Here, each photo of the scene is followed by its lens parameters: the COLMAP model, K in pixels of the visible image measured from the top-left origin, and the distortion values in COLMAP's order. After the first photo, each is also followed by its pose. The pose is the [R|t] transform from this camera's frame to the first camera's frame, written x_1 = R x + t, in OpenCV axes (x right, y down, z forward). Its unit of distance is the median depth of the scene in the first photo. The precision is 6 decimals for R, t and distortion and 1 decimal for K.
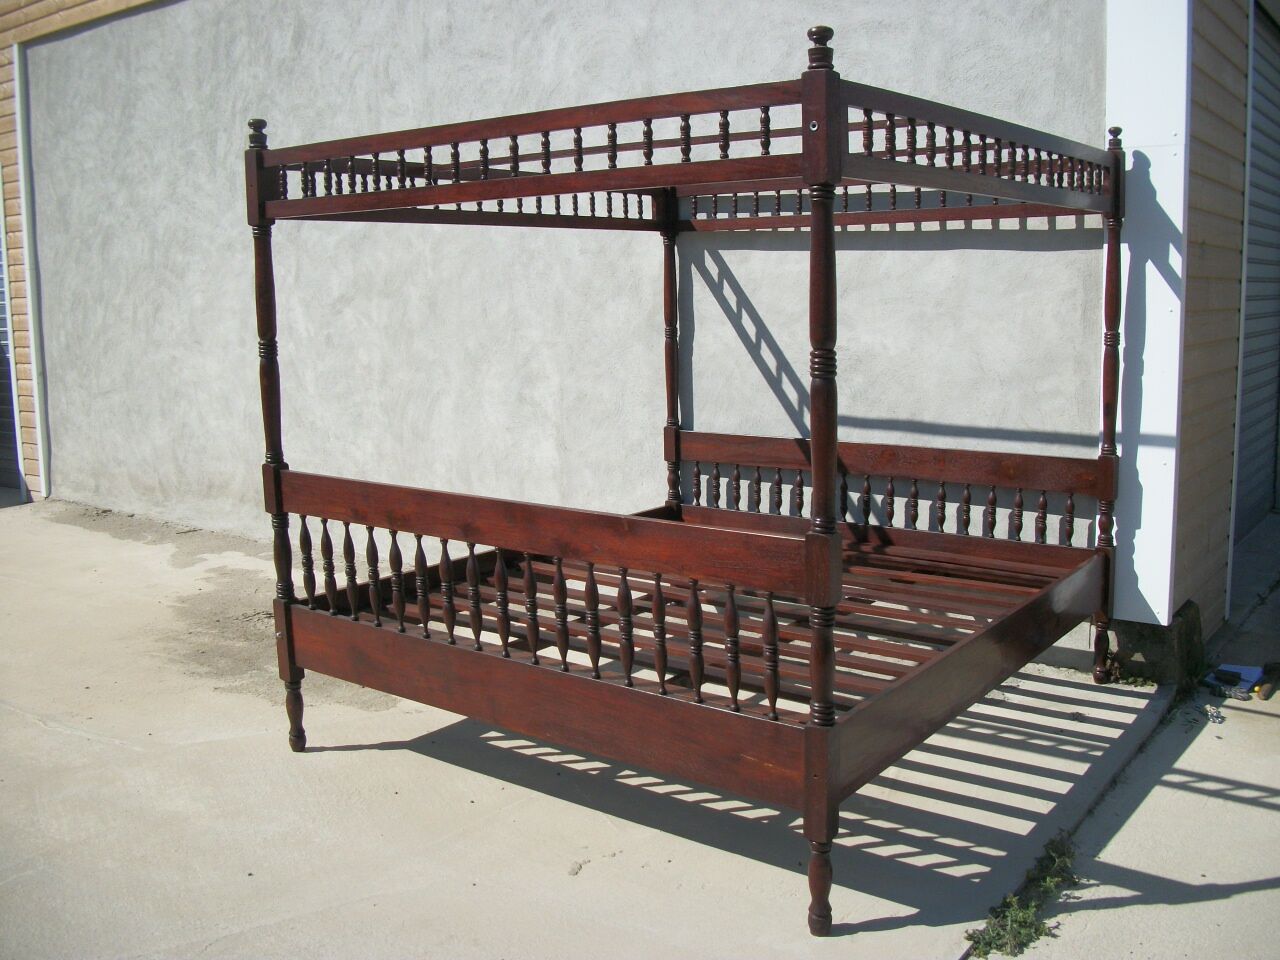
lens RADIAL K [[1223.2, 0, 666.6], [0, 1223.2, 463.0], [0, 0, 1]] dist [-0.146516, 0.077172]
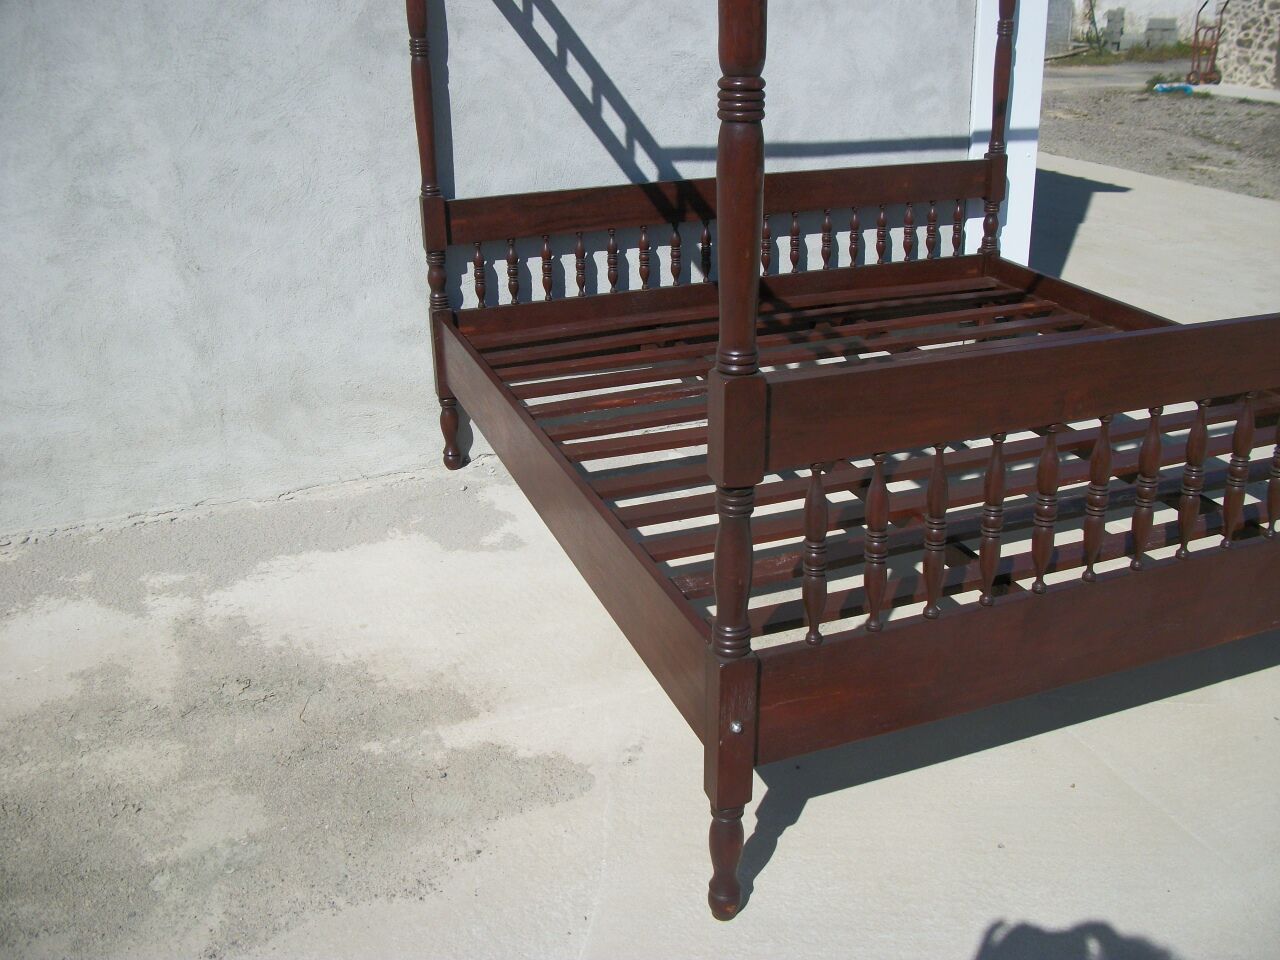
lens RADIAL K [[1223.2, 0, 666.6], [0, 1223.2, 463.0], [0, 0, 1]] dist [-0.146516, 0.077172]
pose [[0.530801, -0.314179, 0.787110, -0.520286], [0.125739, 0.947663, 0.293470, -0.074646], [-0.838117, -0.056804, 0.542525, 0.594238]]
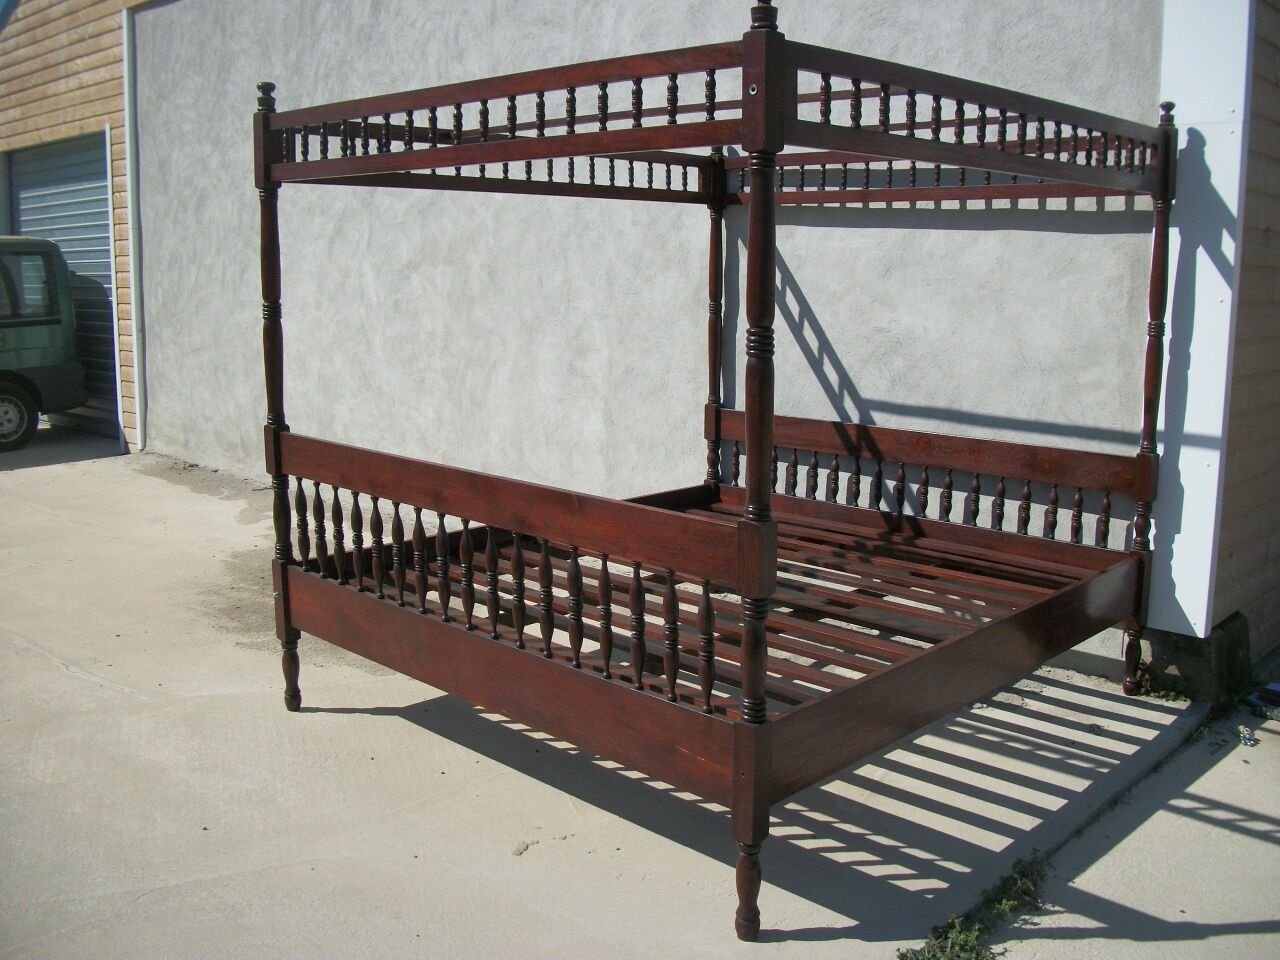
lens RADIAL K [[1223.2, 0, 666.6], [0, 1223.2, 463.0], [0, 0, 1]] dist [-0.146516, 0.077172]
pose [[0.992808, 0.044745, -0.111041, 0.085488], [-0.042609, 0.998860, 0.021534, -0.002610], [0.111878, -0.016647, 0.993582, 0.025527]]
